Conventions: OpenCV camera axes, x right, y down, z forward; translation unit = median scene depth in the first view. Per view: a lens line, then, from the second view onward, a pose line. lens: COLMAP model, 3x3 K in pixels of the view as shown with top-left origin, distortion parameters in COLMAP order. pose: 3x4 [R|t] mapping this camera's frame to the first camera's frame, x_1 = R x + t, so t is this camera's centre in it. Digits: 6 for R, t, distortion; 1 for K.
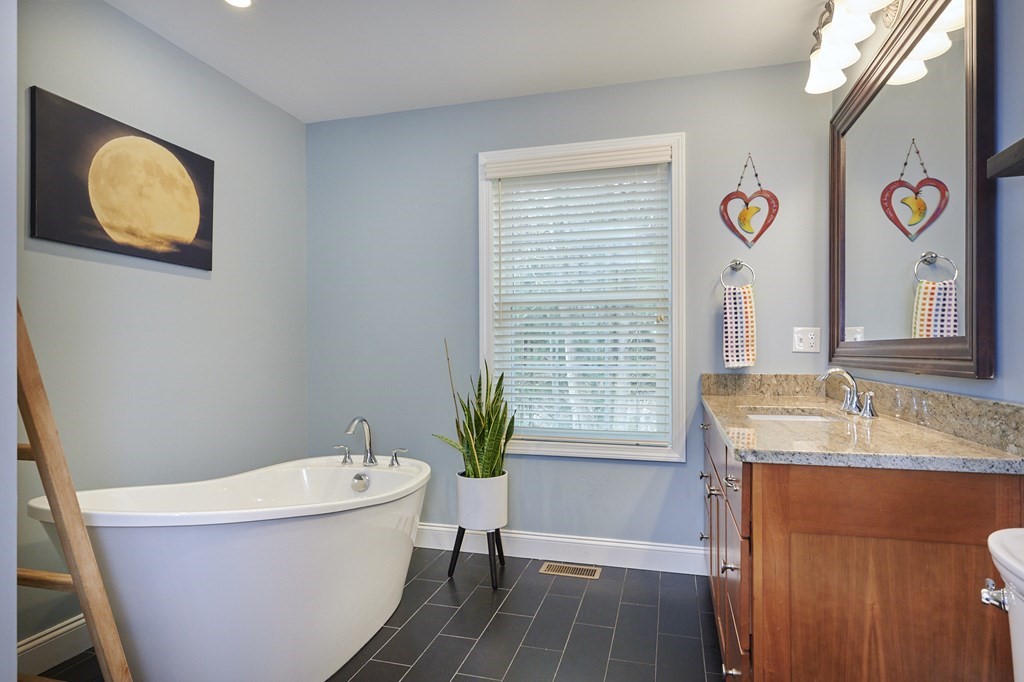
lens RADIAL K [[589.9, 0, 500.6], [0, 589.9, 346.4], [0, 0, 1]] dist [-0.002960, 0.001270]
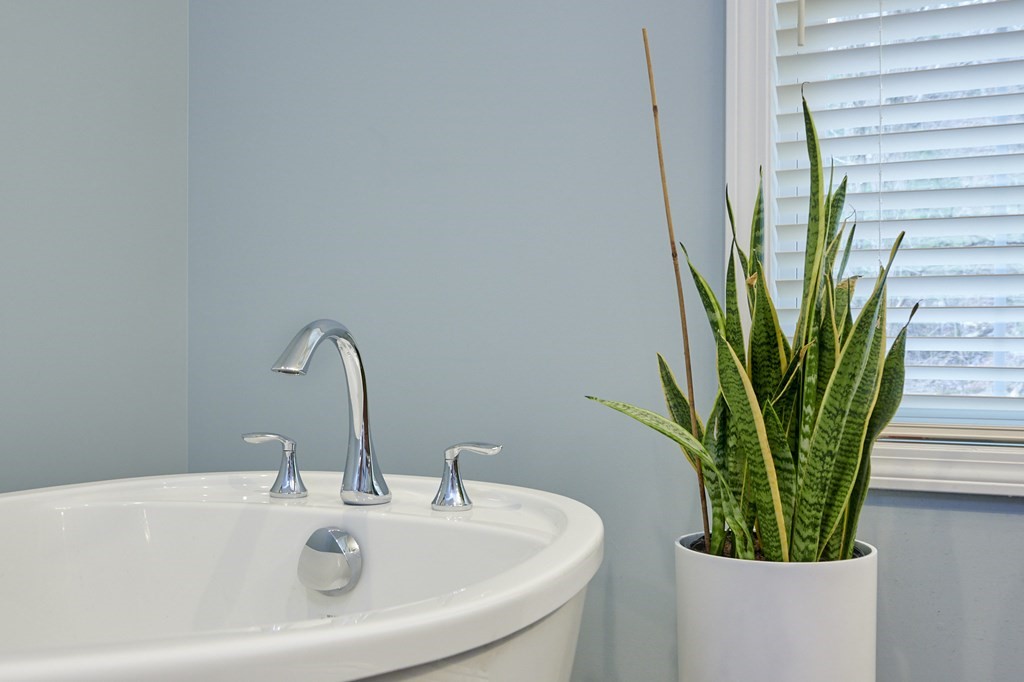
lens RADIAL K [[1077.6, 0, 423.6], [0, 1077.6, 367.3], [0, 0, 1]] dist [0.023630, 0.000000]
pose [[0.985889, 0.005371, -0.167314, -0.109570], [-0.002080, 0.999801, 0.019838, 0.128255], [0.167387, -0.019210, 0.985704, 0.506008]]
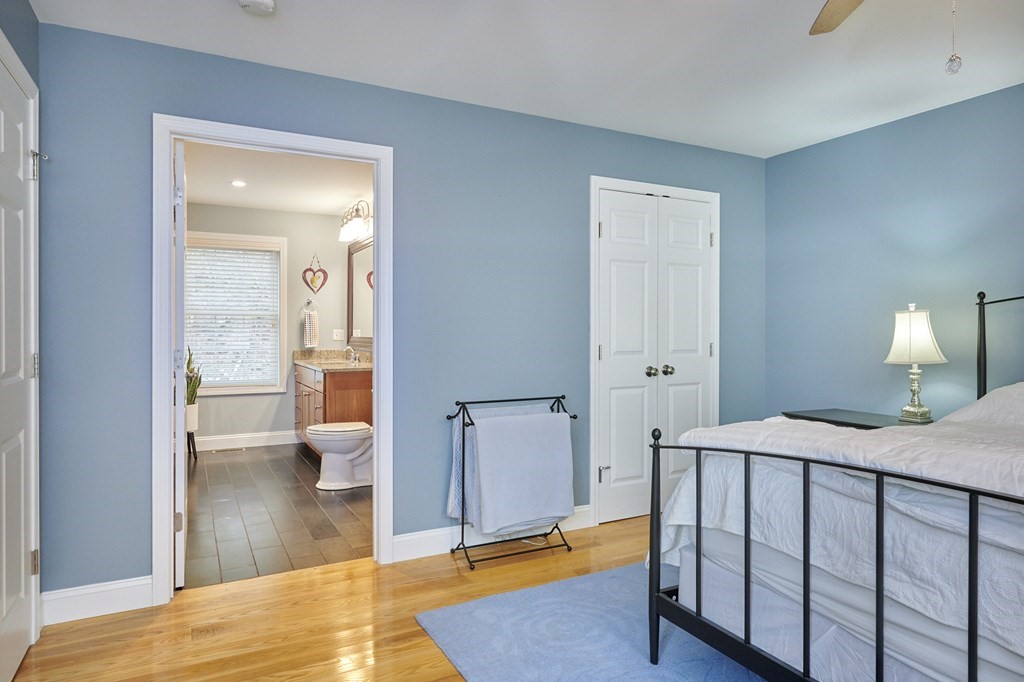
lens RADIAL K [[609.7, 0, 515.9], [0, 609.7, 330.3], [0, 0, 1]] dist [-0.007354, 0.002952]
pose [[0.726371, 0.002779, 0.687297, -0.630383], [-0.004565, 0.999989, 0.000782, -0.035290], [-0.687288, -0.003706, 0.726376, -1.236215]]
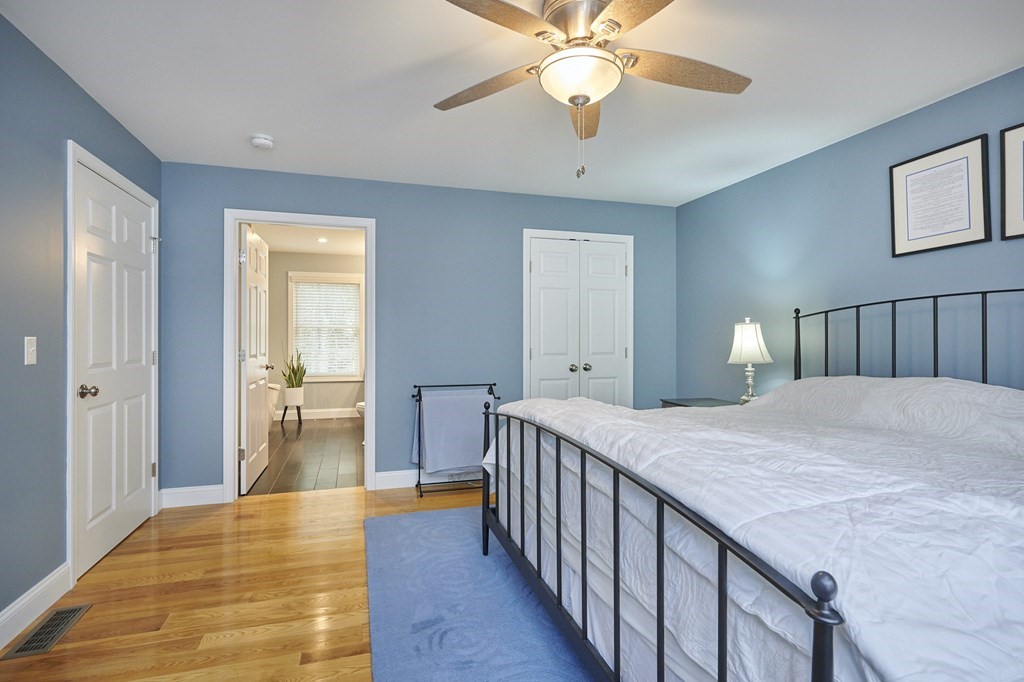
lens RADIAL K [[484.8, 0, 504.5], [0, 484.8, 336.1], [0, 0, 1]] dist [-0.006382, -0.000633]
pose [[0.845594, 0.004501, 0.533807, -0.442545], [-0.003892, 0.999990, -0.002268, -0.037643], [-0.533812, -0.000160, 0.845603, -1.622081]]
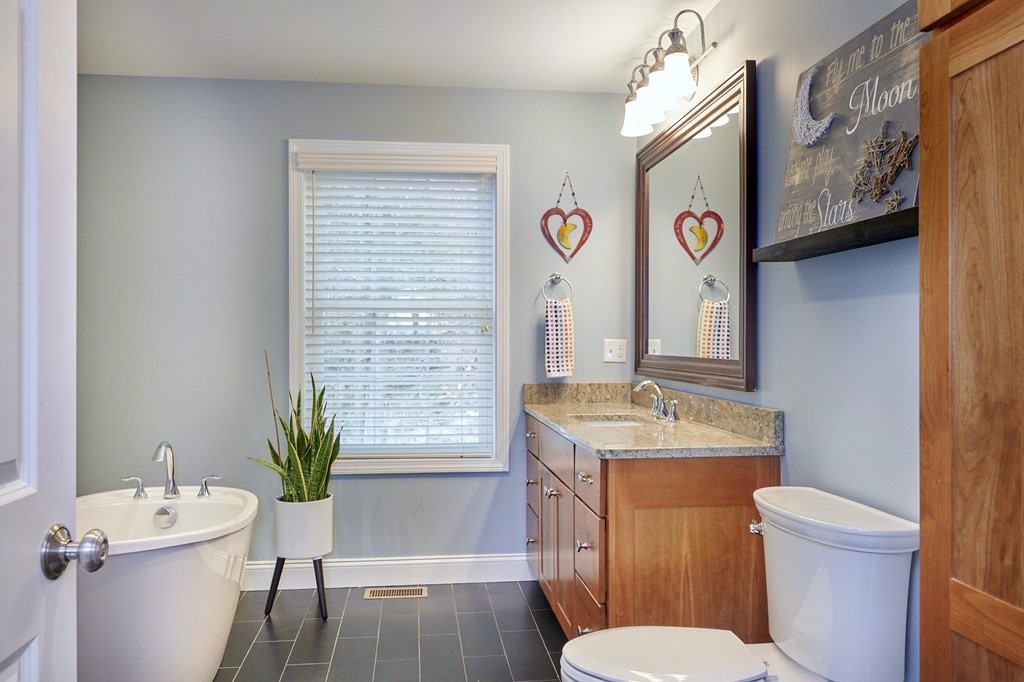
lens RADIAL K [[767.4, 0, 511.1], [0, 767.4, 338.0], [0, 0, 1]] dist [0.001147, 0.005289]
pose [[0.923890, 0.003180, 0.382645, -0.196536], [-0.003156, 0.999995, -0.000691, -0.032948], [-0.382645, -0.000569, 0.923895, -0.228757]]
